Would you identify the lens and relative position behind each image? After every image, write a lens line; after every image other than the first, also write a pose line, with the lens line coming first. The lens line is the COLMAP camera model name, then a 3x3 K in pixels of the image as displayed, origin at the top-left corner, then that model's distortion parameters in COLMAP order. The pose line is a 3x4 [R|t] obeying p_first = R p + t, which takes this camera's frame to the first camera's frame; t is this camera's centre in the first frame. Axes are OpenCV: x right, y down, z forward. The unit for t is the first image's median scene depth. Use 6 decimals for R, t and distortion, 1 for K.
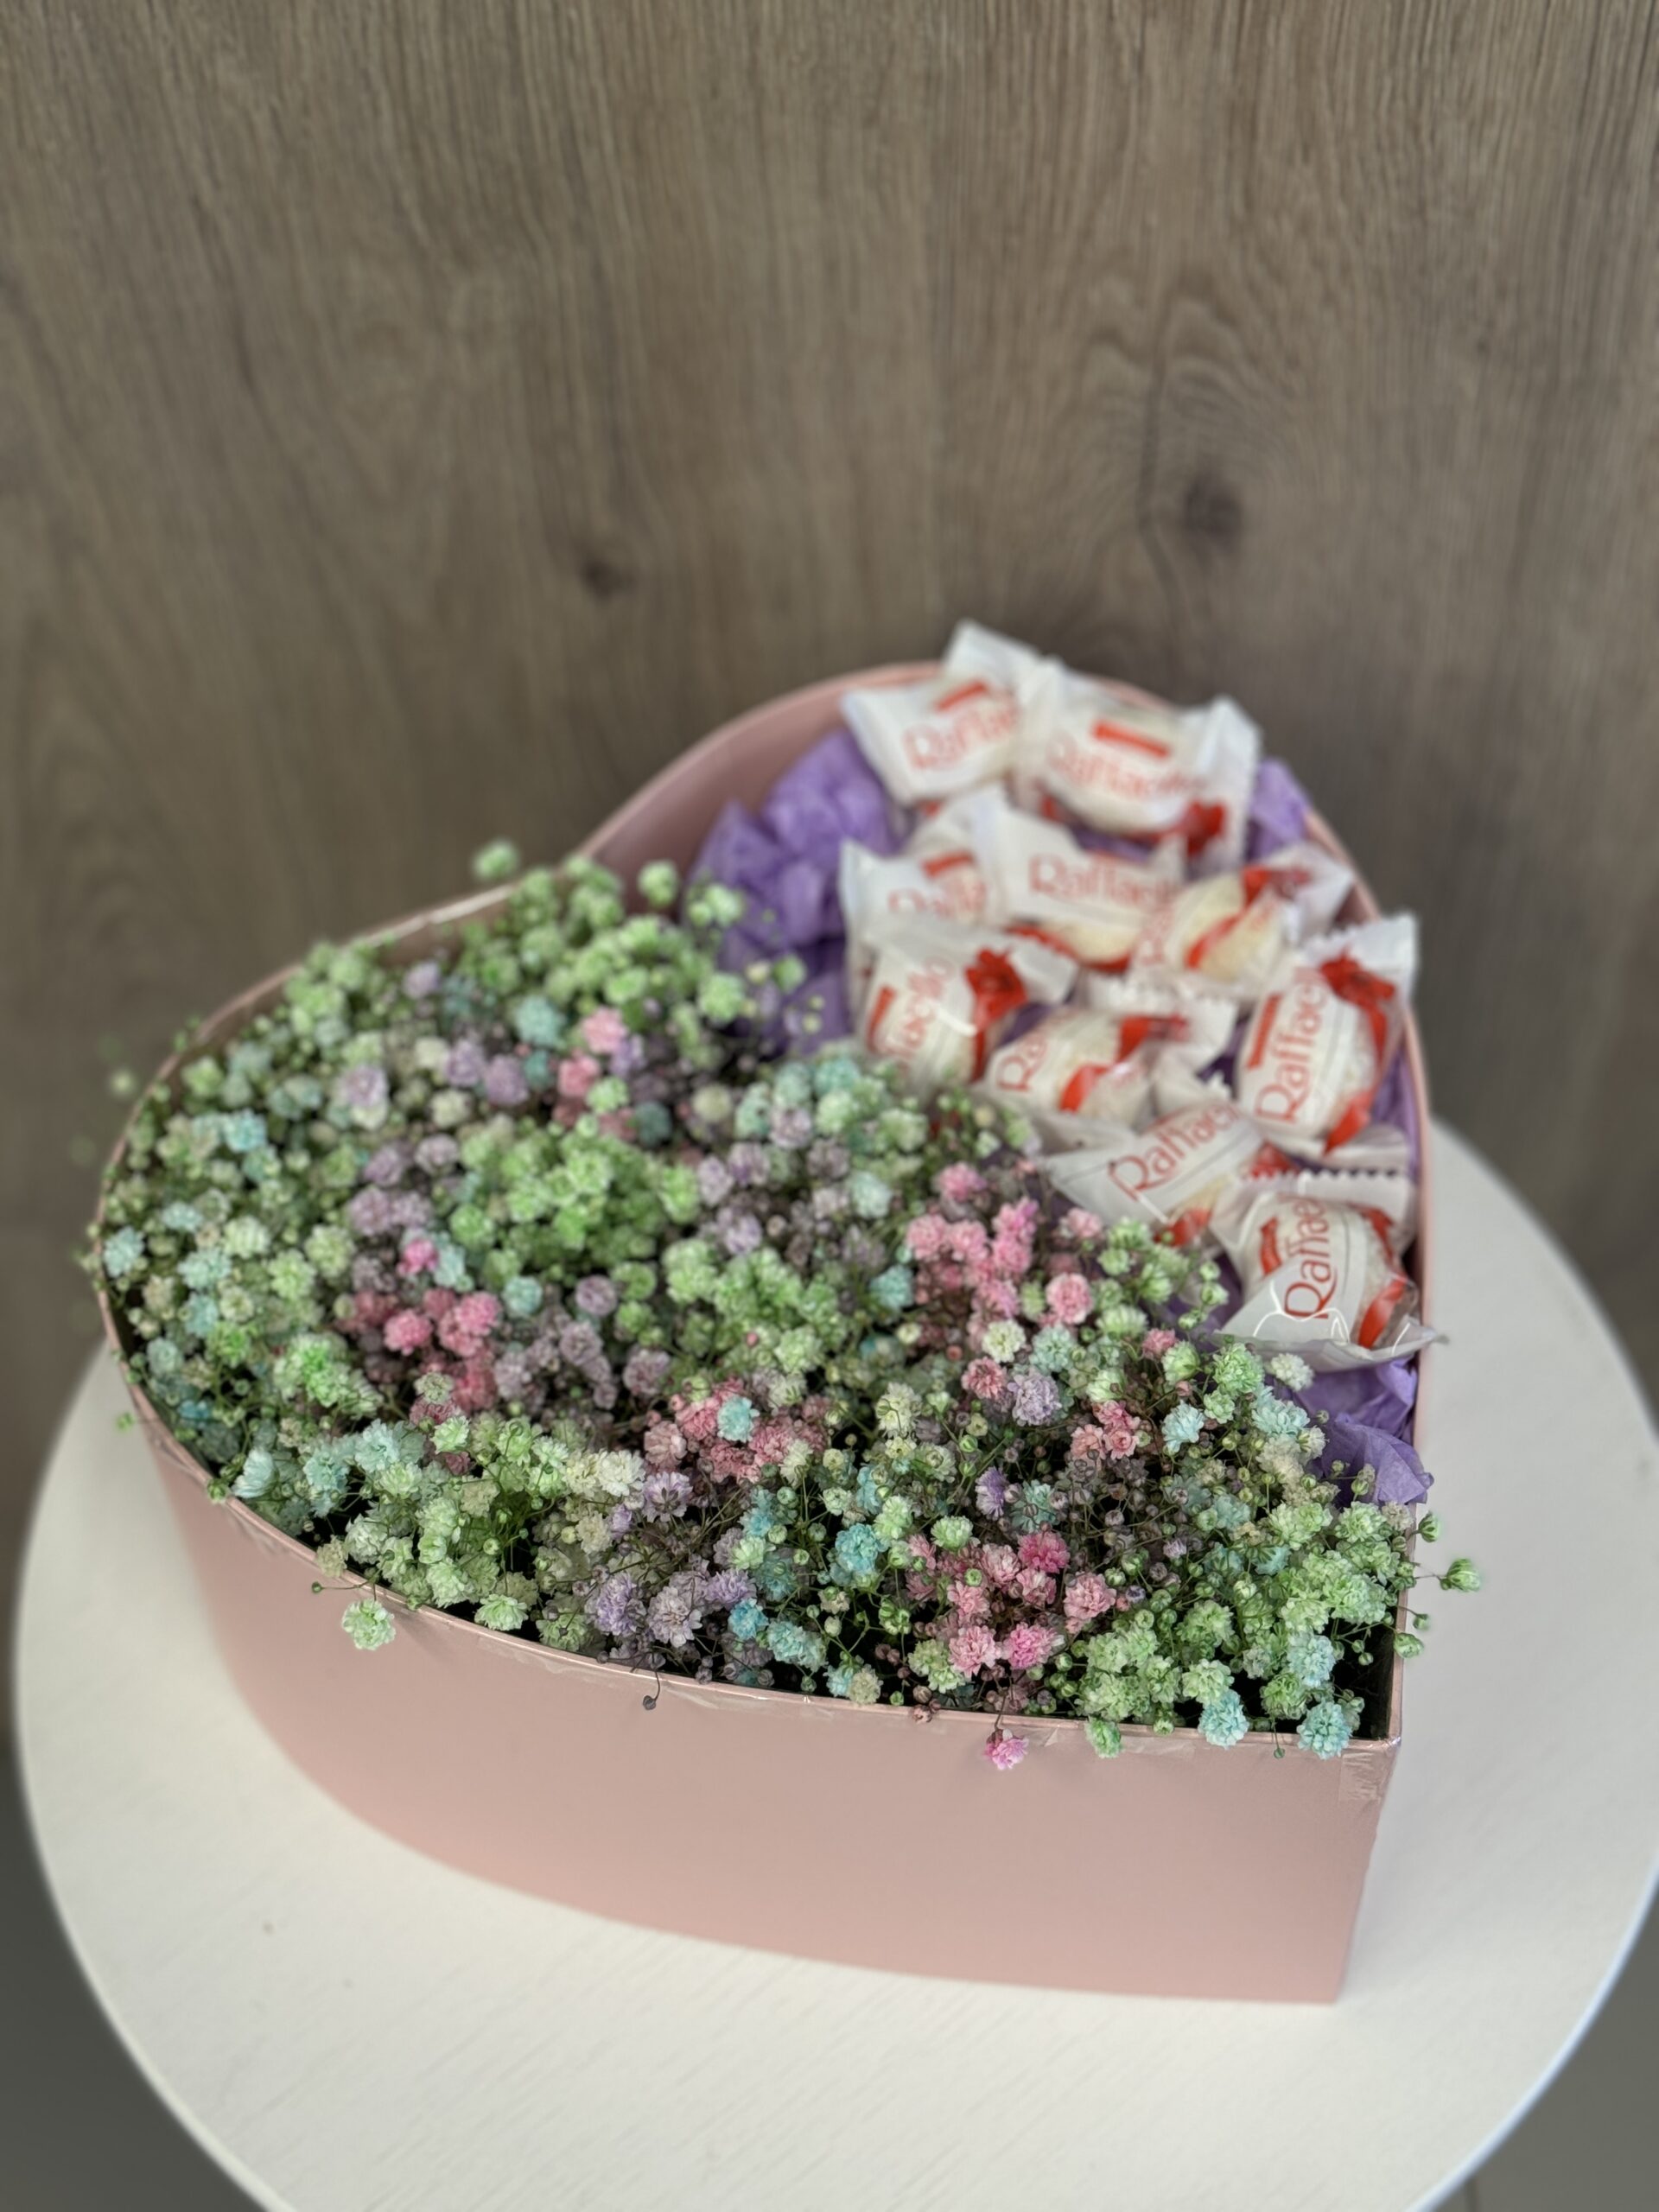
lens RADIAL K [[3062.1, 0, 814.5], [0, 3062.1, 1112.0], [0, 0, 1]] dist [0.065737, 0.000000]
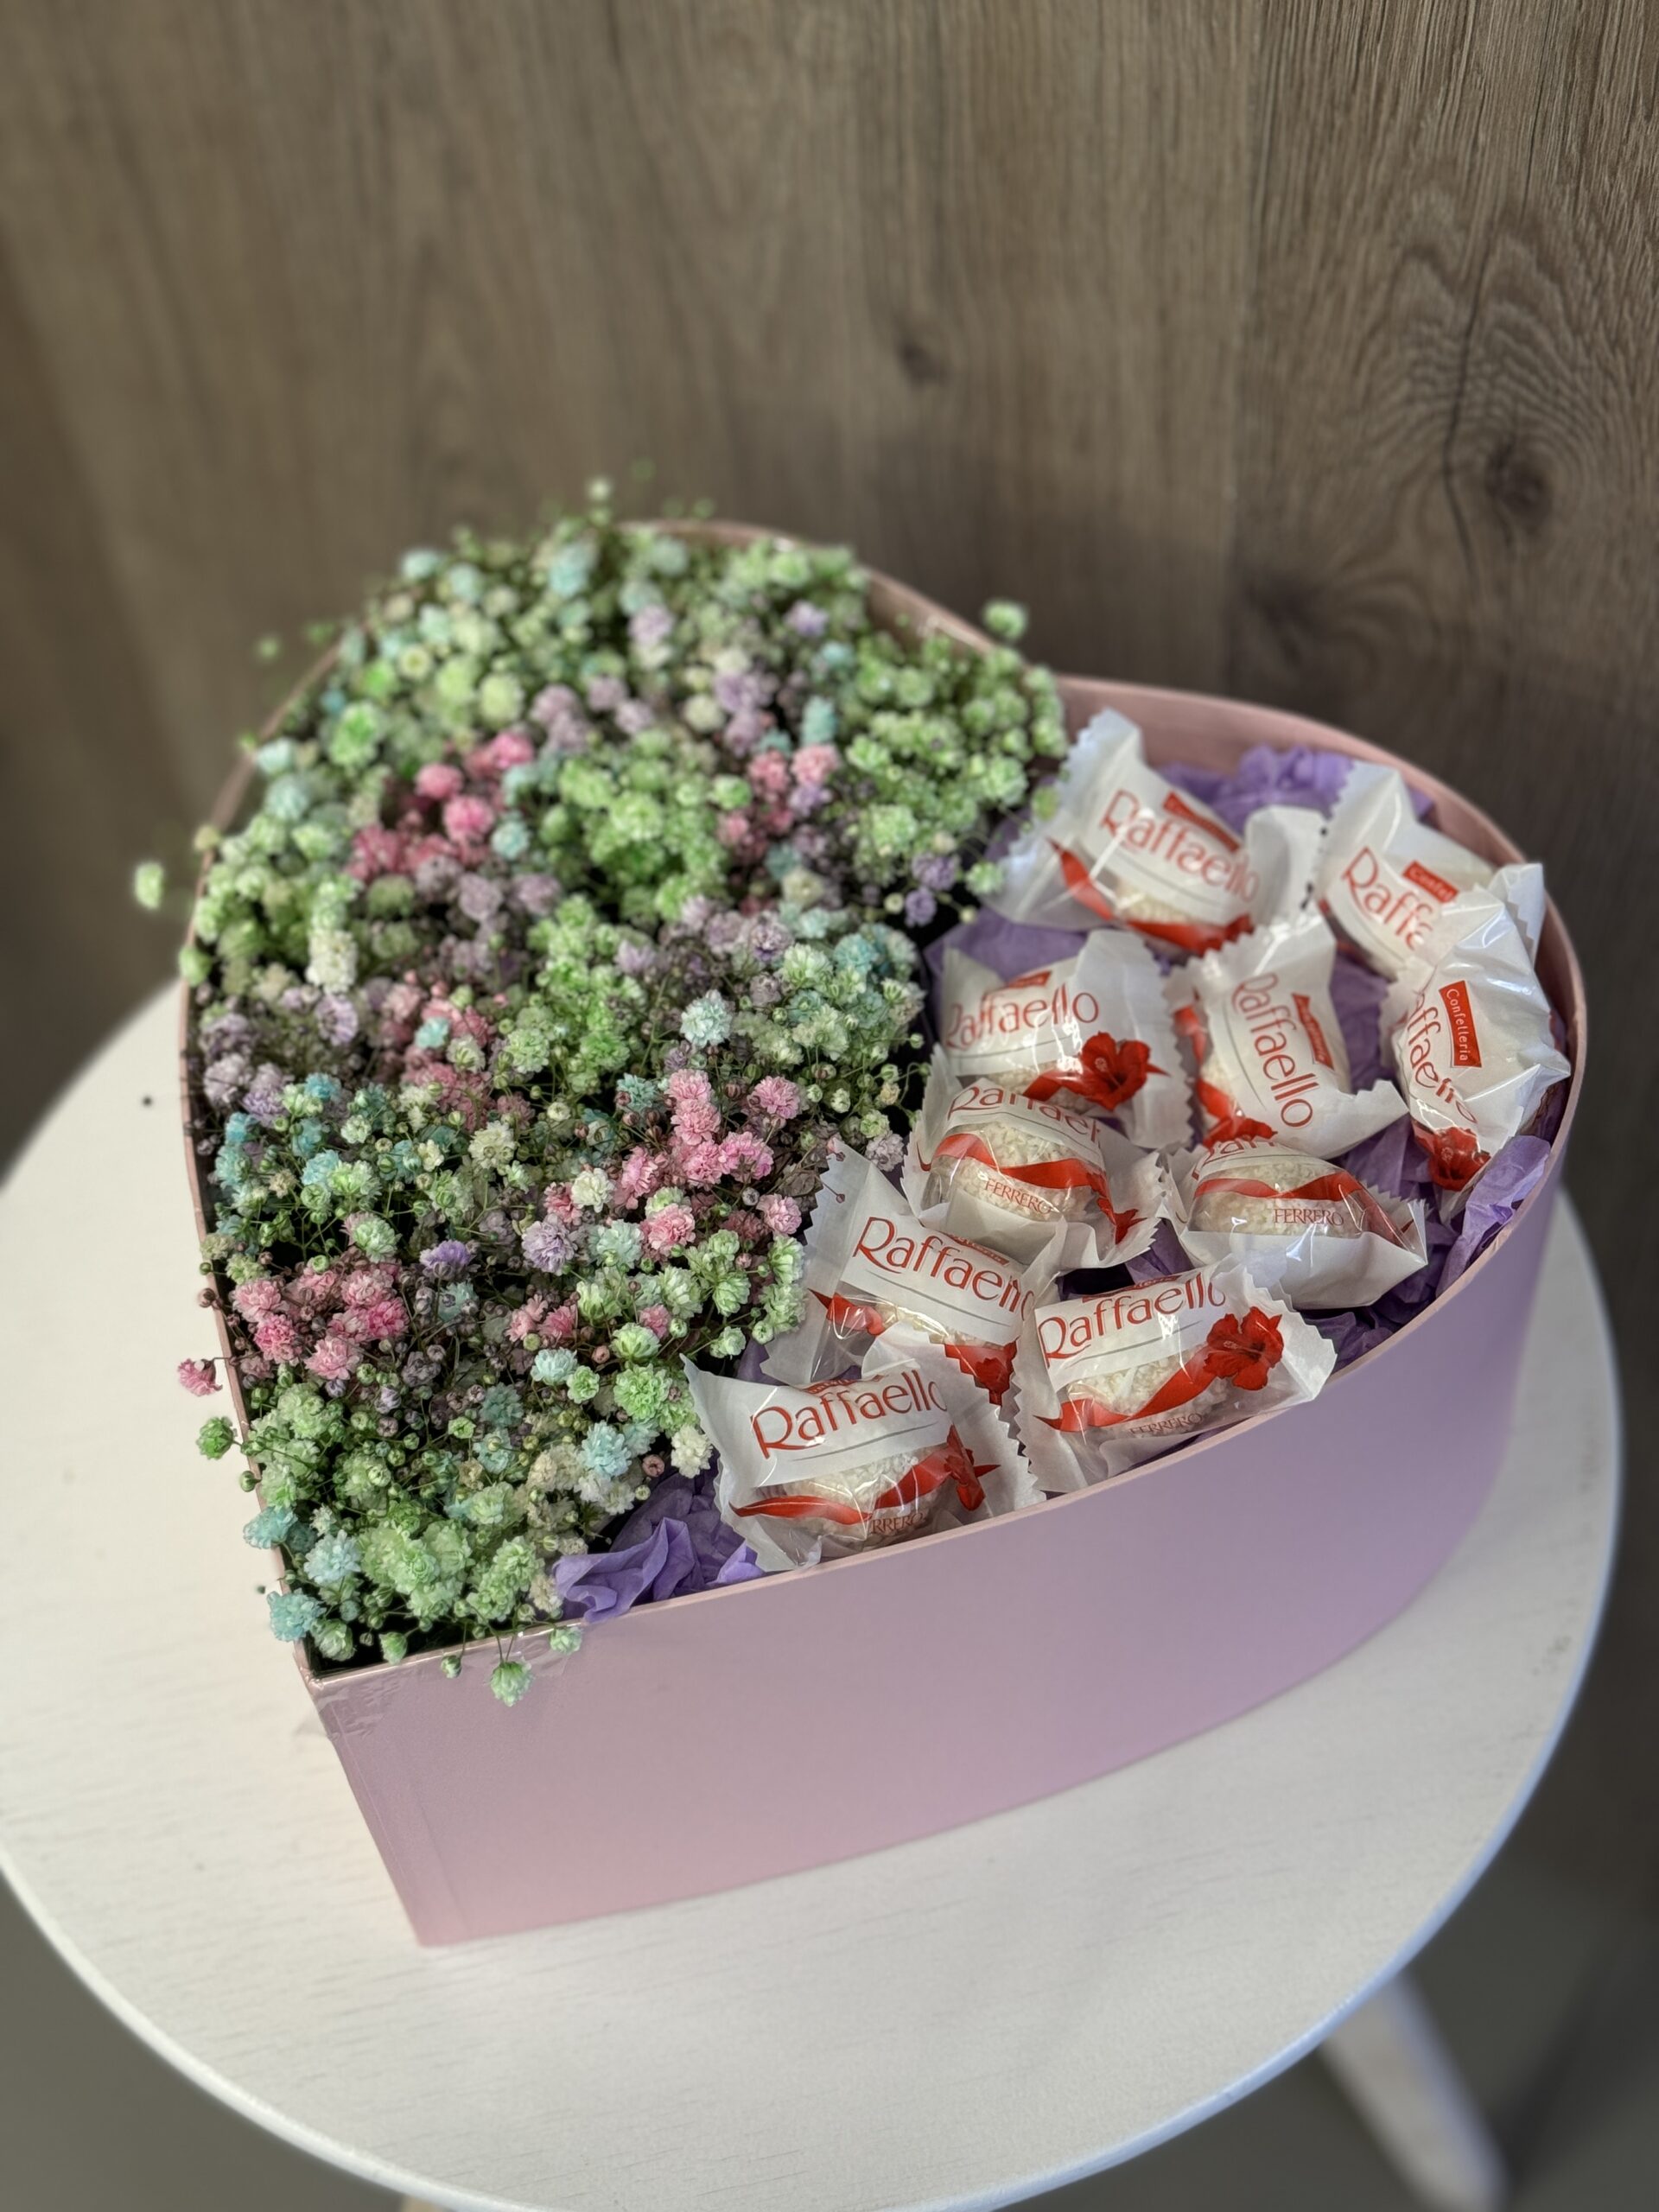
lens RADIAL K [[3062.1, 0, 843.6], [0, 3062.1, 1109.3], [0, 0, 1]] dist [0.065737, 0.000000]
pose [[0.884640, 0.363812, -0.291640, 0.303957], [-0.348641, 0.931426, 0.104382, -0.052561], [0.309616, 0.009337, 0.950816, 0.083916]]
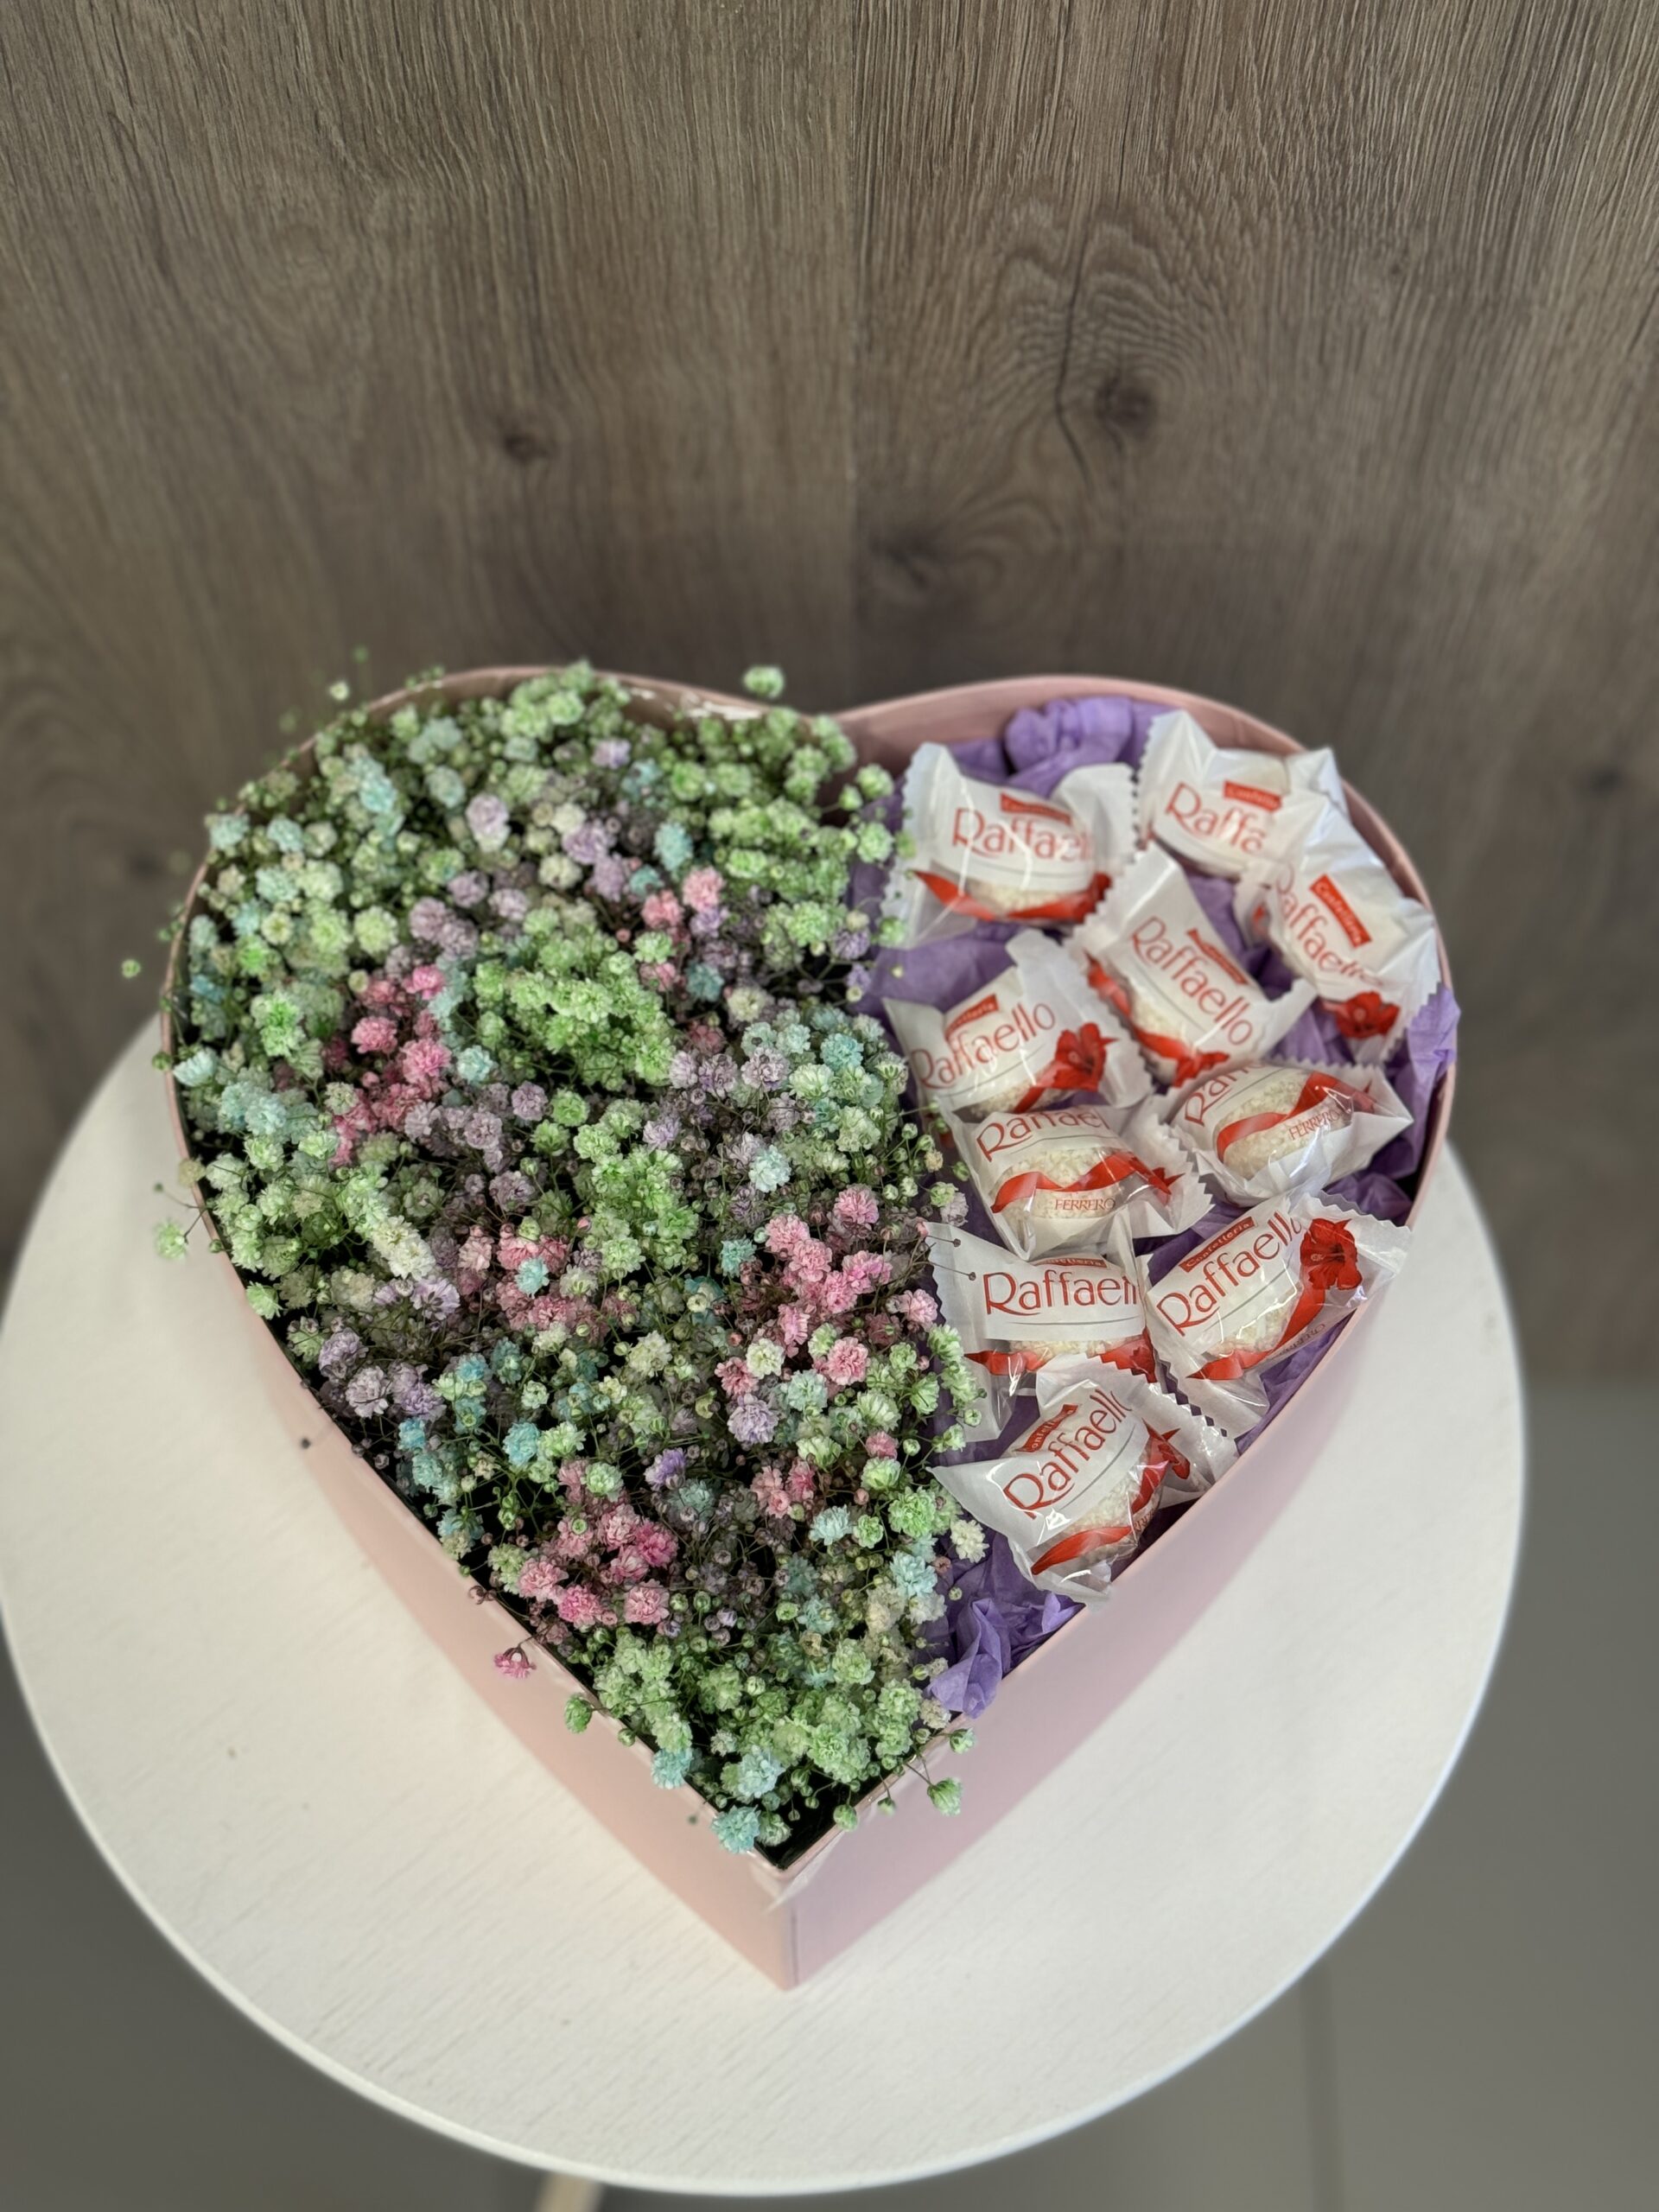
lens RADIAL K [[3062.1, 0, 821.5], [0, 3062.1, 1091.7], [0, 0, 1]] dist [0.065737, 0.000000]
pose [[0.999111, 0.005279, 0.041822, -0.012899], [-0.013612, 0.979378, 0.201577, -0.187571], [-0.039896, -0.201967, 0.978579, -0.037524]]
